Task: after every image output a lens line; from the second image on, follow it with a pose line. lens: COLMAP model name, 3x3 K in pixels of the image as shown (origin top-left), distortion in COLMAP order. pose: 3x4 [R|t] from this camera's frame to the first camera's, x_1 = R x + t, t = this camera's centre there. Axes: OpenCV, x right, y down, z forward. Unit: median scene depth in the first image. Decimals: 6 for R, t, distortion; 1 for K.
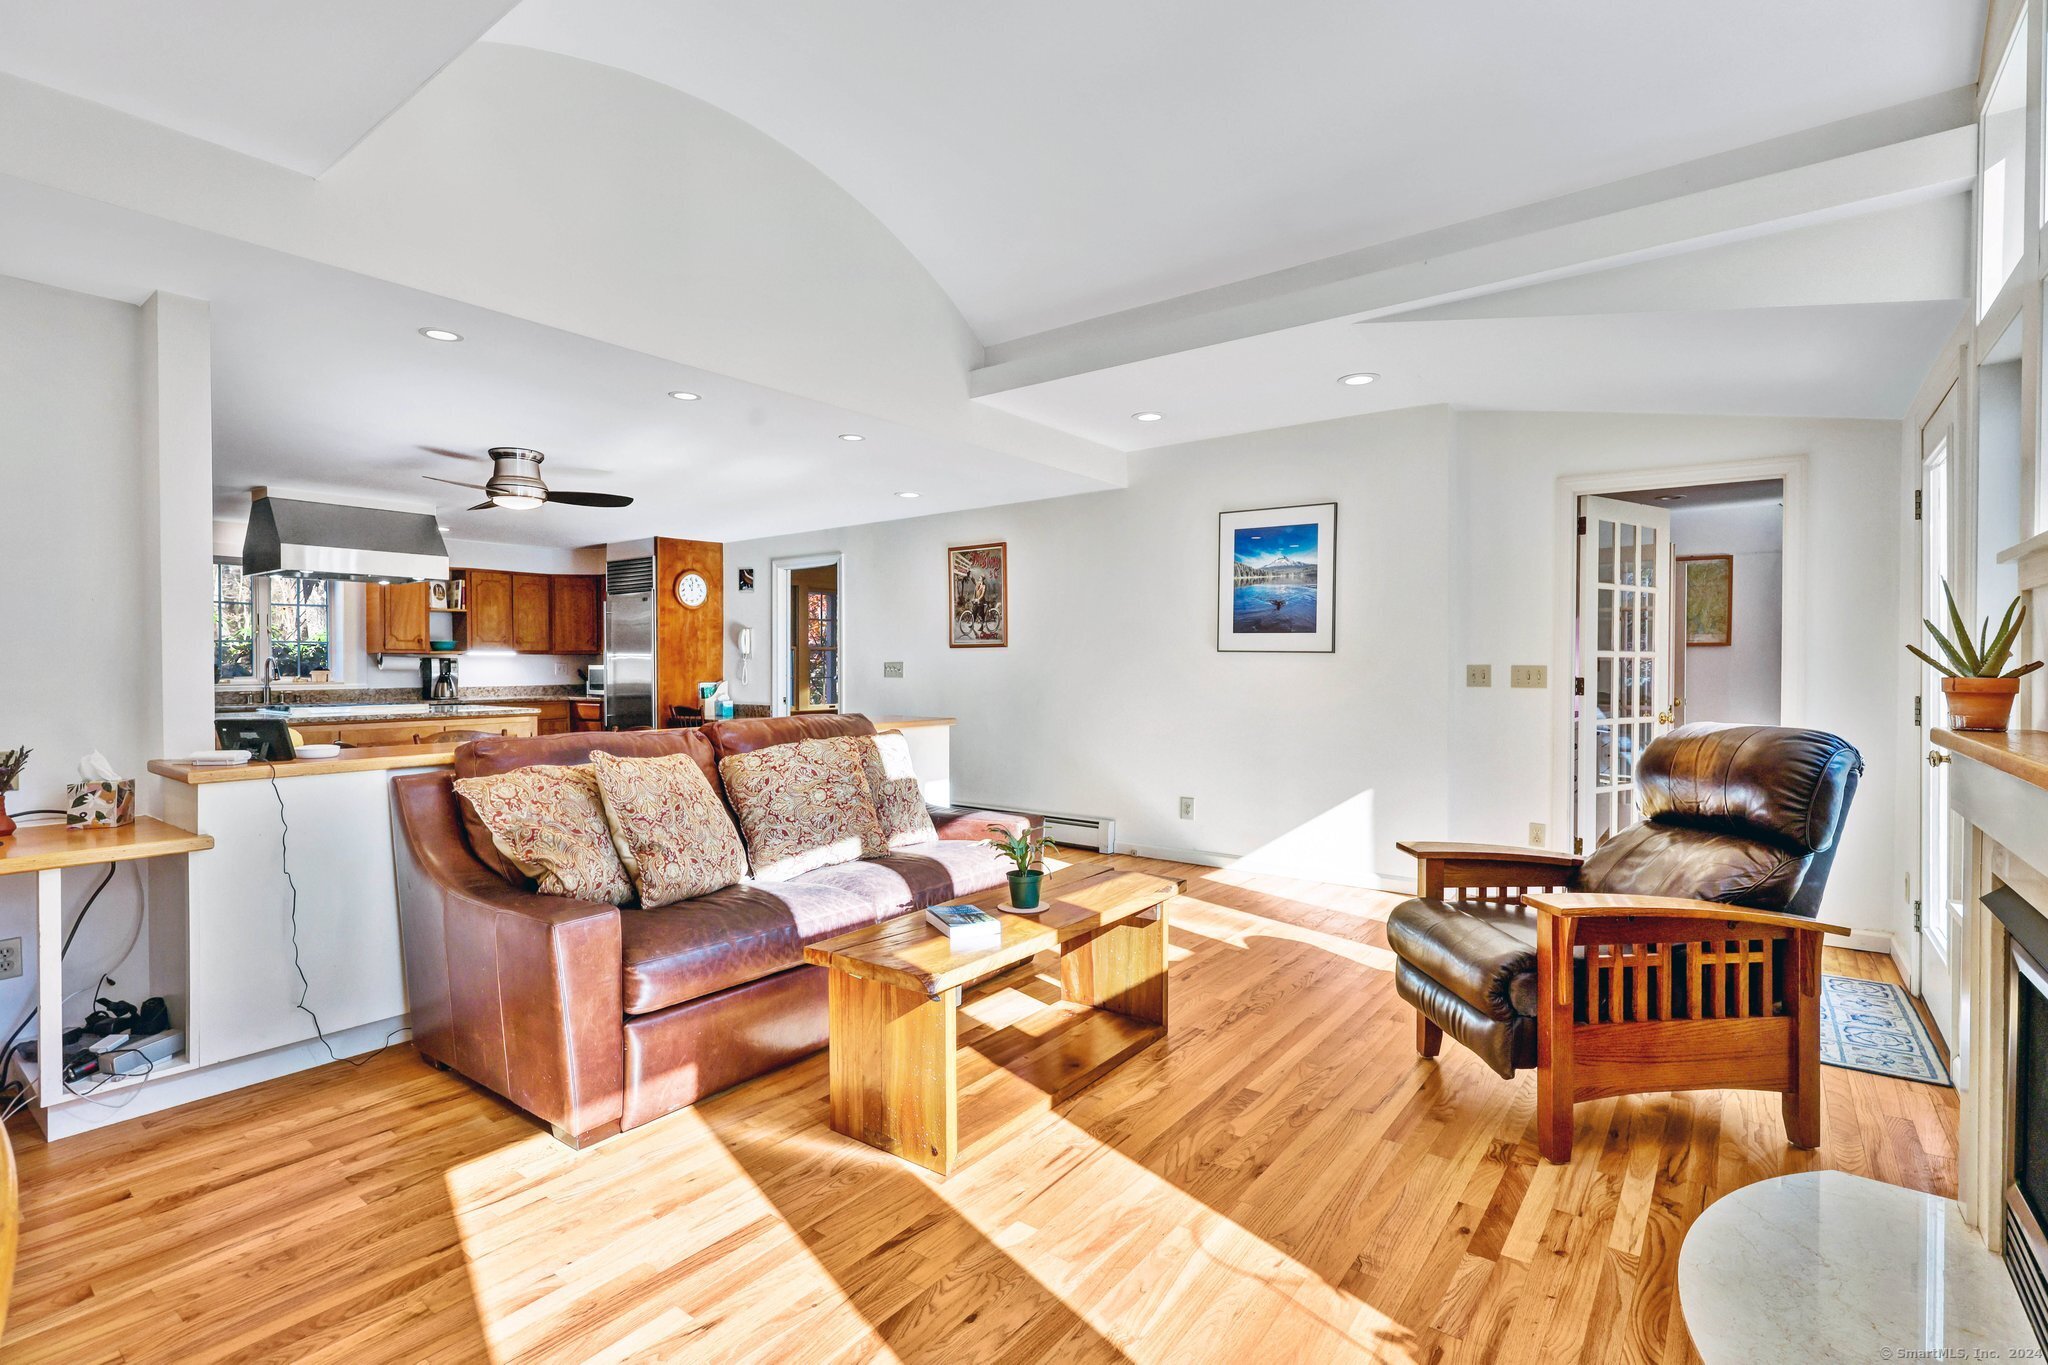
lens RADIAL K [[950.1, 0, 1030.8], [0, 950.1, 666.2], [0, 0, 1]] dist [0.002662, -0.000367]
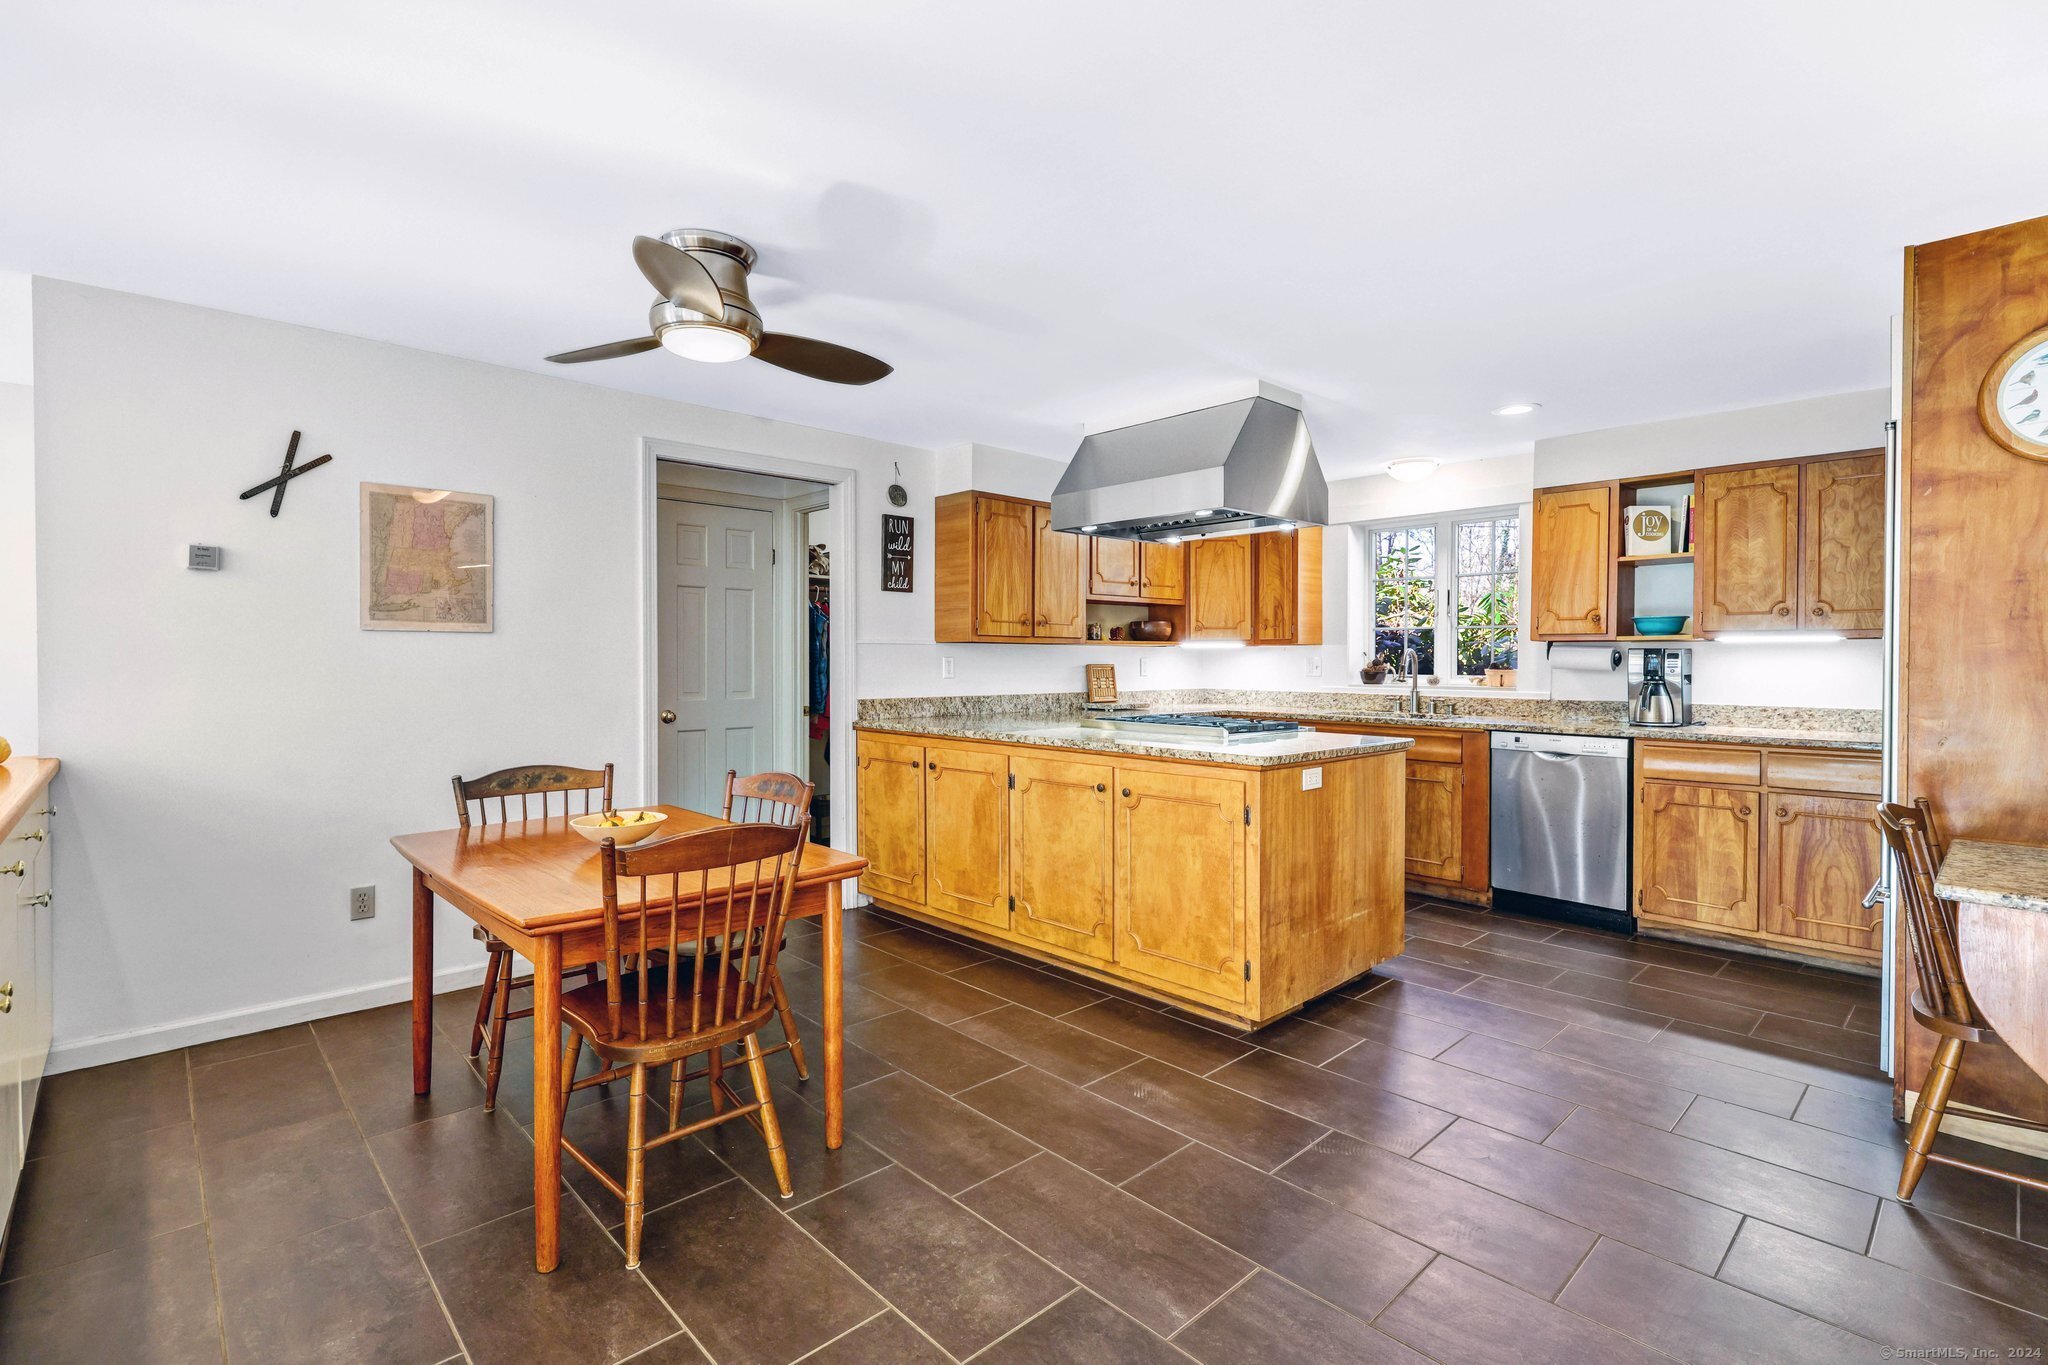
lens RADIAL K [[950.1, 0, 1025.5], [0, 950.1, 675.3], [0, 0, 1]] dist [0.002662, -0.000367]
pose [[-0.166241, 0.019020, -0.985902, -0.034689], [-0.004462, 0.999789, 0.020040, -0.002718], [0.986075, 0.007731, -0.166121, 0.745983]]
